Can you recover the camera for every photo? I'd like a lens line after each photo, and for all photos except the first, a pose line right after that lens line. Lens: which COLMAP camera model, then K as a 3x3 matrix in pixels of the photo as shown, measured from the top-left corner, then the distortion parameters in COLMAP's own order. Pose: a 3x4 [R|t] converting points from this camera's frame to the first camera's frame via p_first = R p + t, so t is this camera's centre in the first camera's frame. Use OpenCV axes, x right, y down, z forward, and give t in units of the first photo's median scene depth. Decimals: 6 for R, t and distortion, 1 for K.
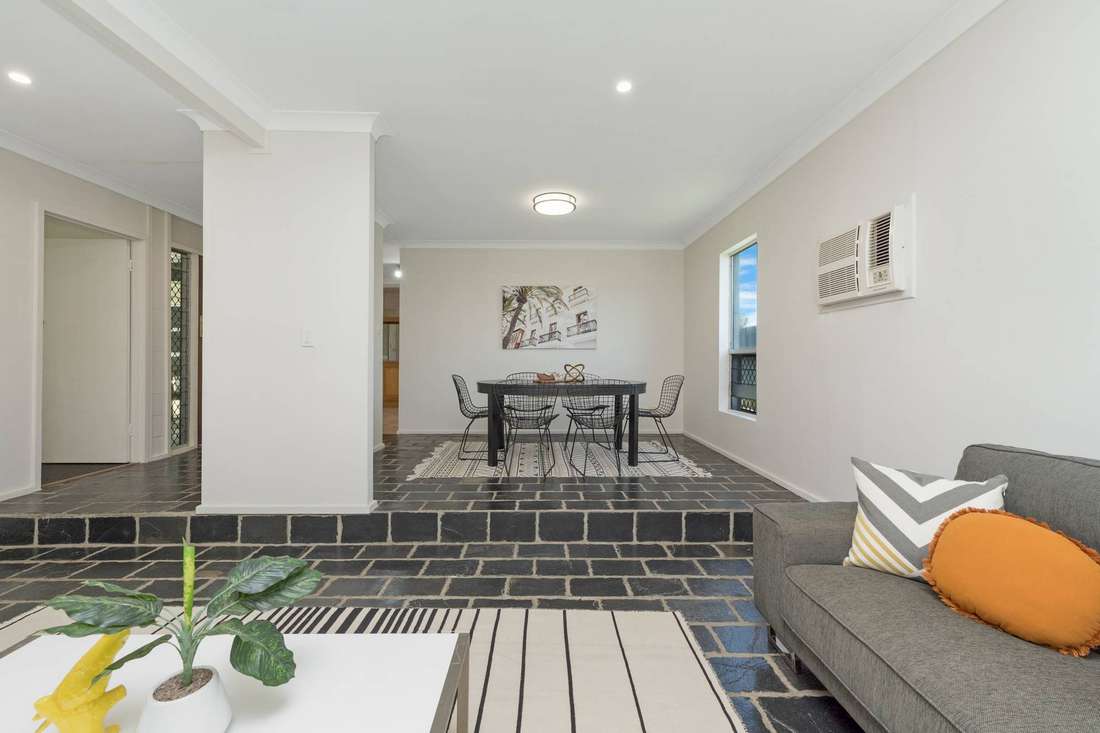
lens RADIAL K [[439.2, 0, 552.8], [0, 439.2, 367.2], [0, 0, 1]] dist [0.000234, 0.000156]
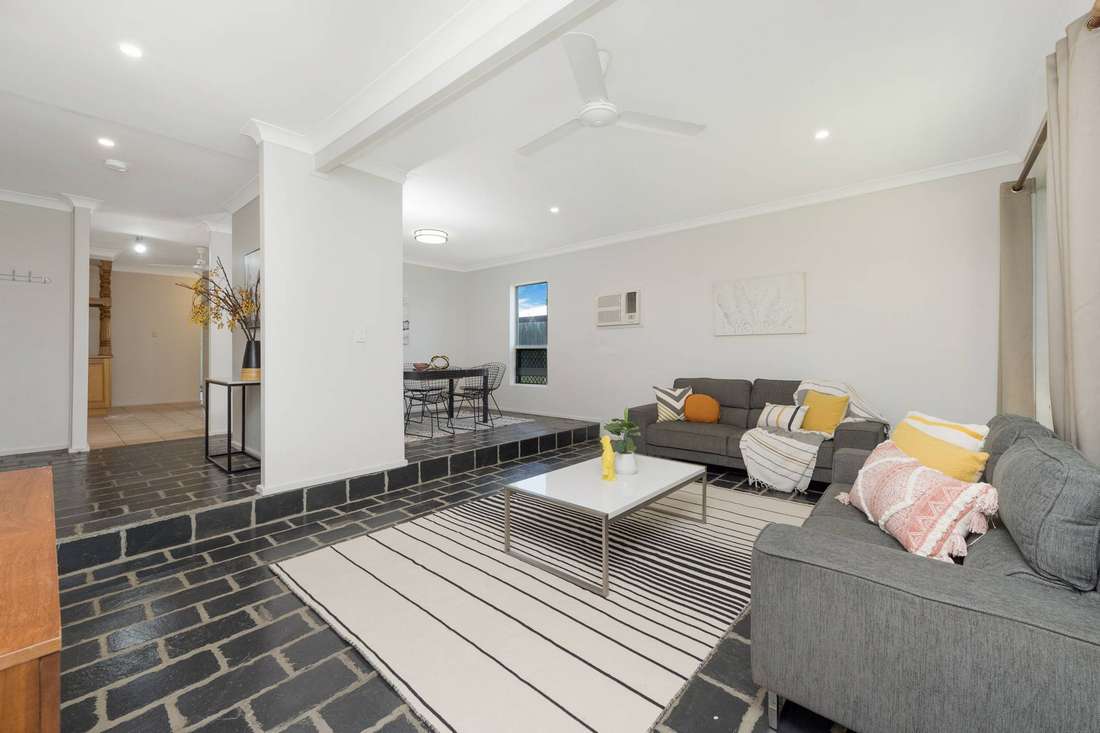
lens RADIAL K [[439.2, 0, 548.8], [0, 439.2, 354.6], [0, 0, 1]] dist [0.000234, 0.000156]
pose [[0.679210, -0.008386, 0.733896, -1.123560], [0.016656, 0.999853, -0.003990, 0.000346], [-0.733755, 0.014933, 0.679250, -0.259809]]
